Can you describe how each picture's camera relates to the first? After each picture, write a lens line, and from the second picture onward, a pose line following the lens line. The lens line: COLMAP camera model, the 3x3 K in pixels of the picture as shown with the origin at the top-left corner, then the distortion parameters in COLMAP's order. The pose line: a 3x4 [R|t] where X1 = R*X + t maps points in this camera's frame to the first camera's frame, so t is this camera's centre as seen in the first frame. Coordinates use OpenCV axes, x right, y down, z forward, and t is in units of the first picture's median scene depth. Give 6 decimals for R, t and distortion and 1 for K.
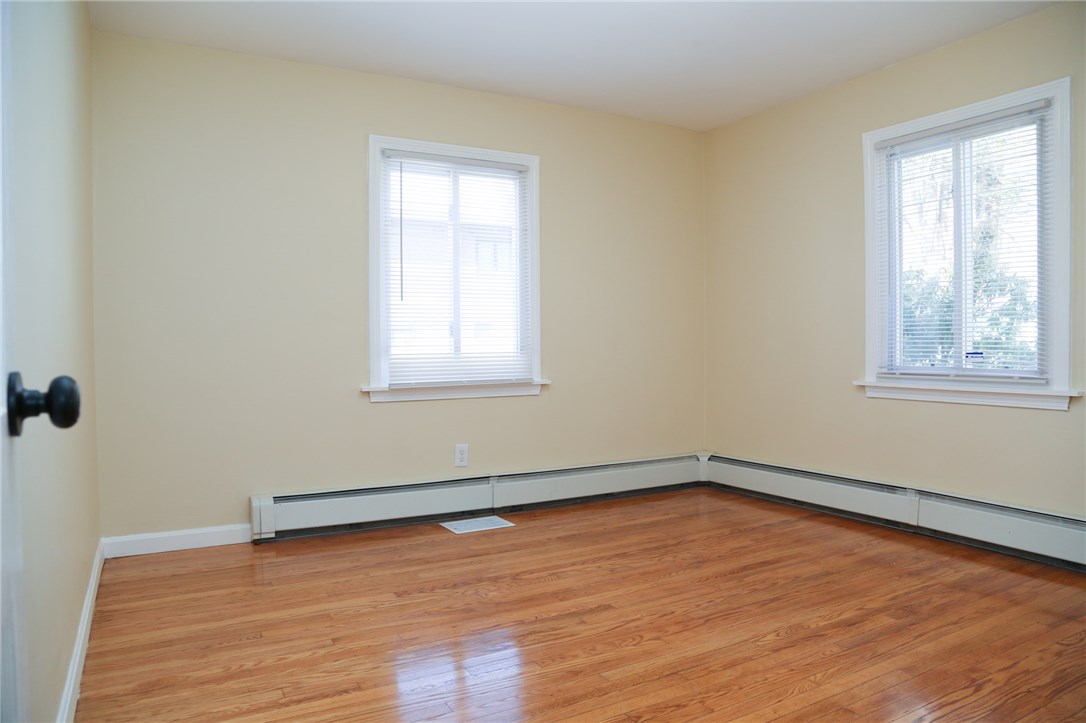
lens RADIAL K [[730.2, 0, 546.3], [0, 730.2, 361.0], [0, 0, 1]] dist [-0.122800, 0.062222]
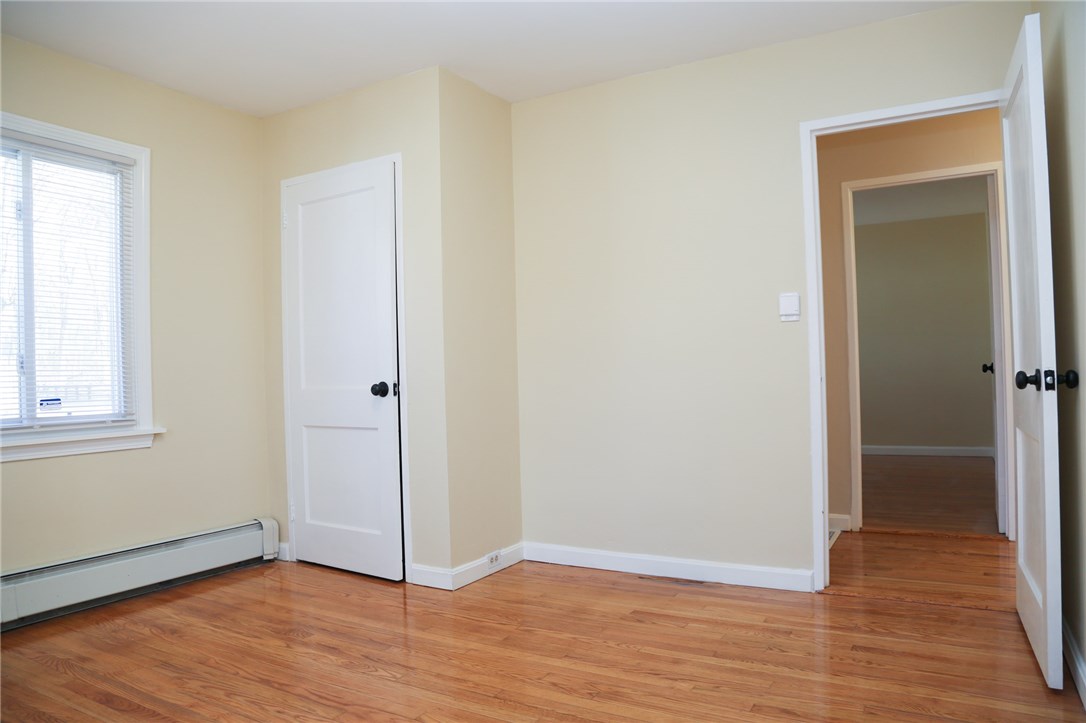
lens RADIAL K [[730.2, 0, 547.2], [0, 730.2, 363.6], [0, 0, 1]] dist [-0.122800, 0.062222]
pose [[-0.508074, 0.028950, 0.860827, -0.519732], [0.050373, 0.998723, -0.003857, -0.023819], [-0.859839, 0.041403, -0.508884, 0.988672]]
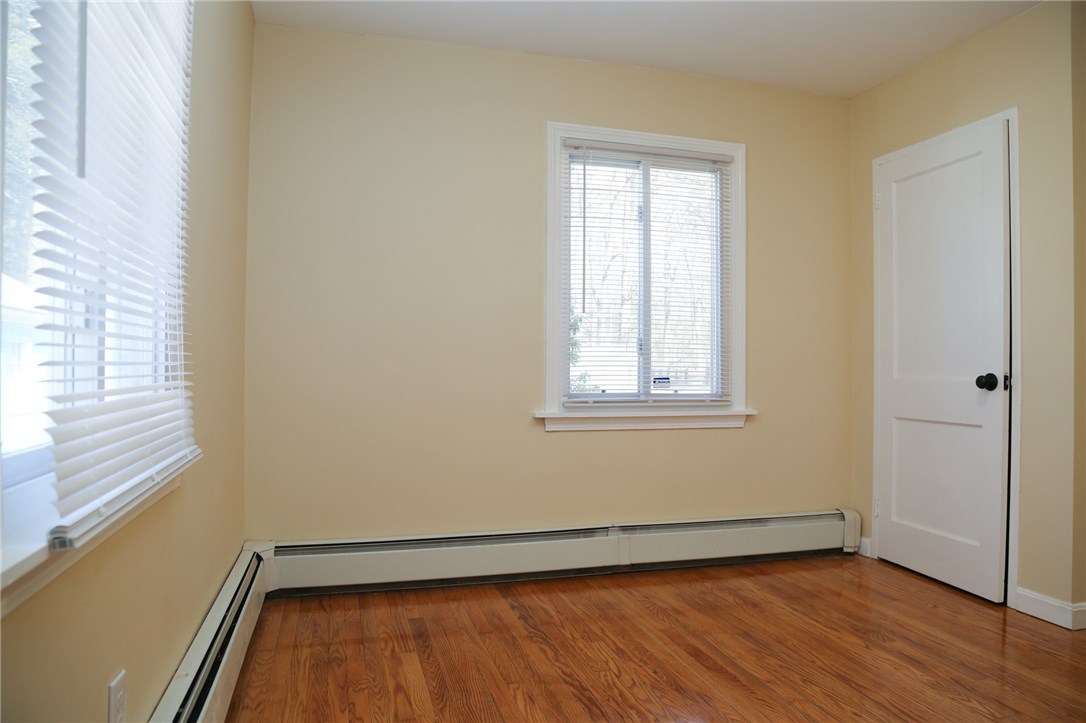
lens RADIAL K [[730.2, 0, 547.7], [0, 730.2, 365.4], [0, 0, 1]] dist [-0.122800, 0.062222]
pose [[0.231174, 0.011082, 0.972849, -0.489103], [0.013824, 0.999797, -0.014674, -0.018328], [-0.972814, 0.016841, 0.230974, 1.001481]]
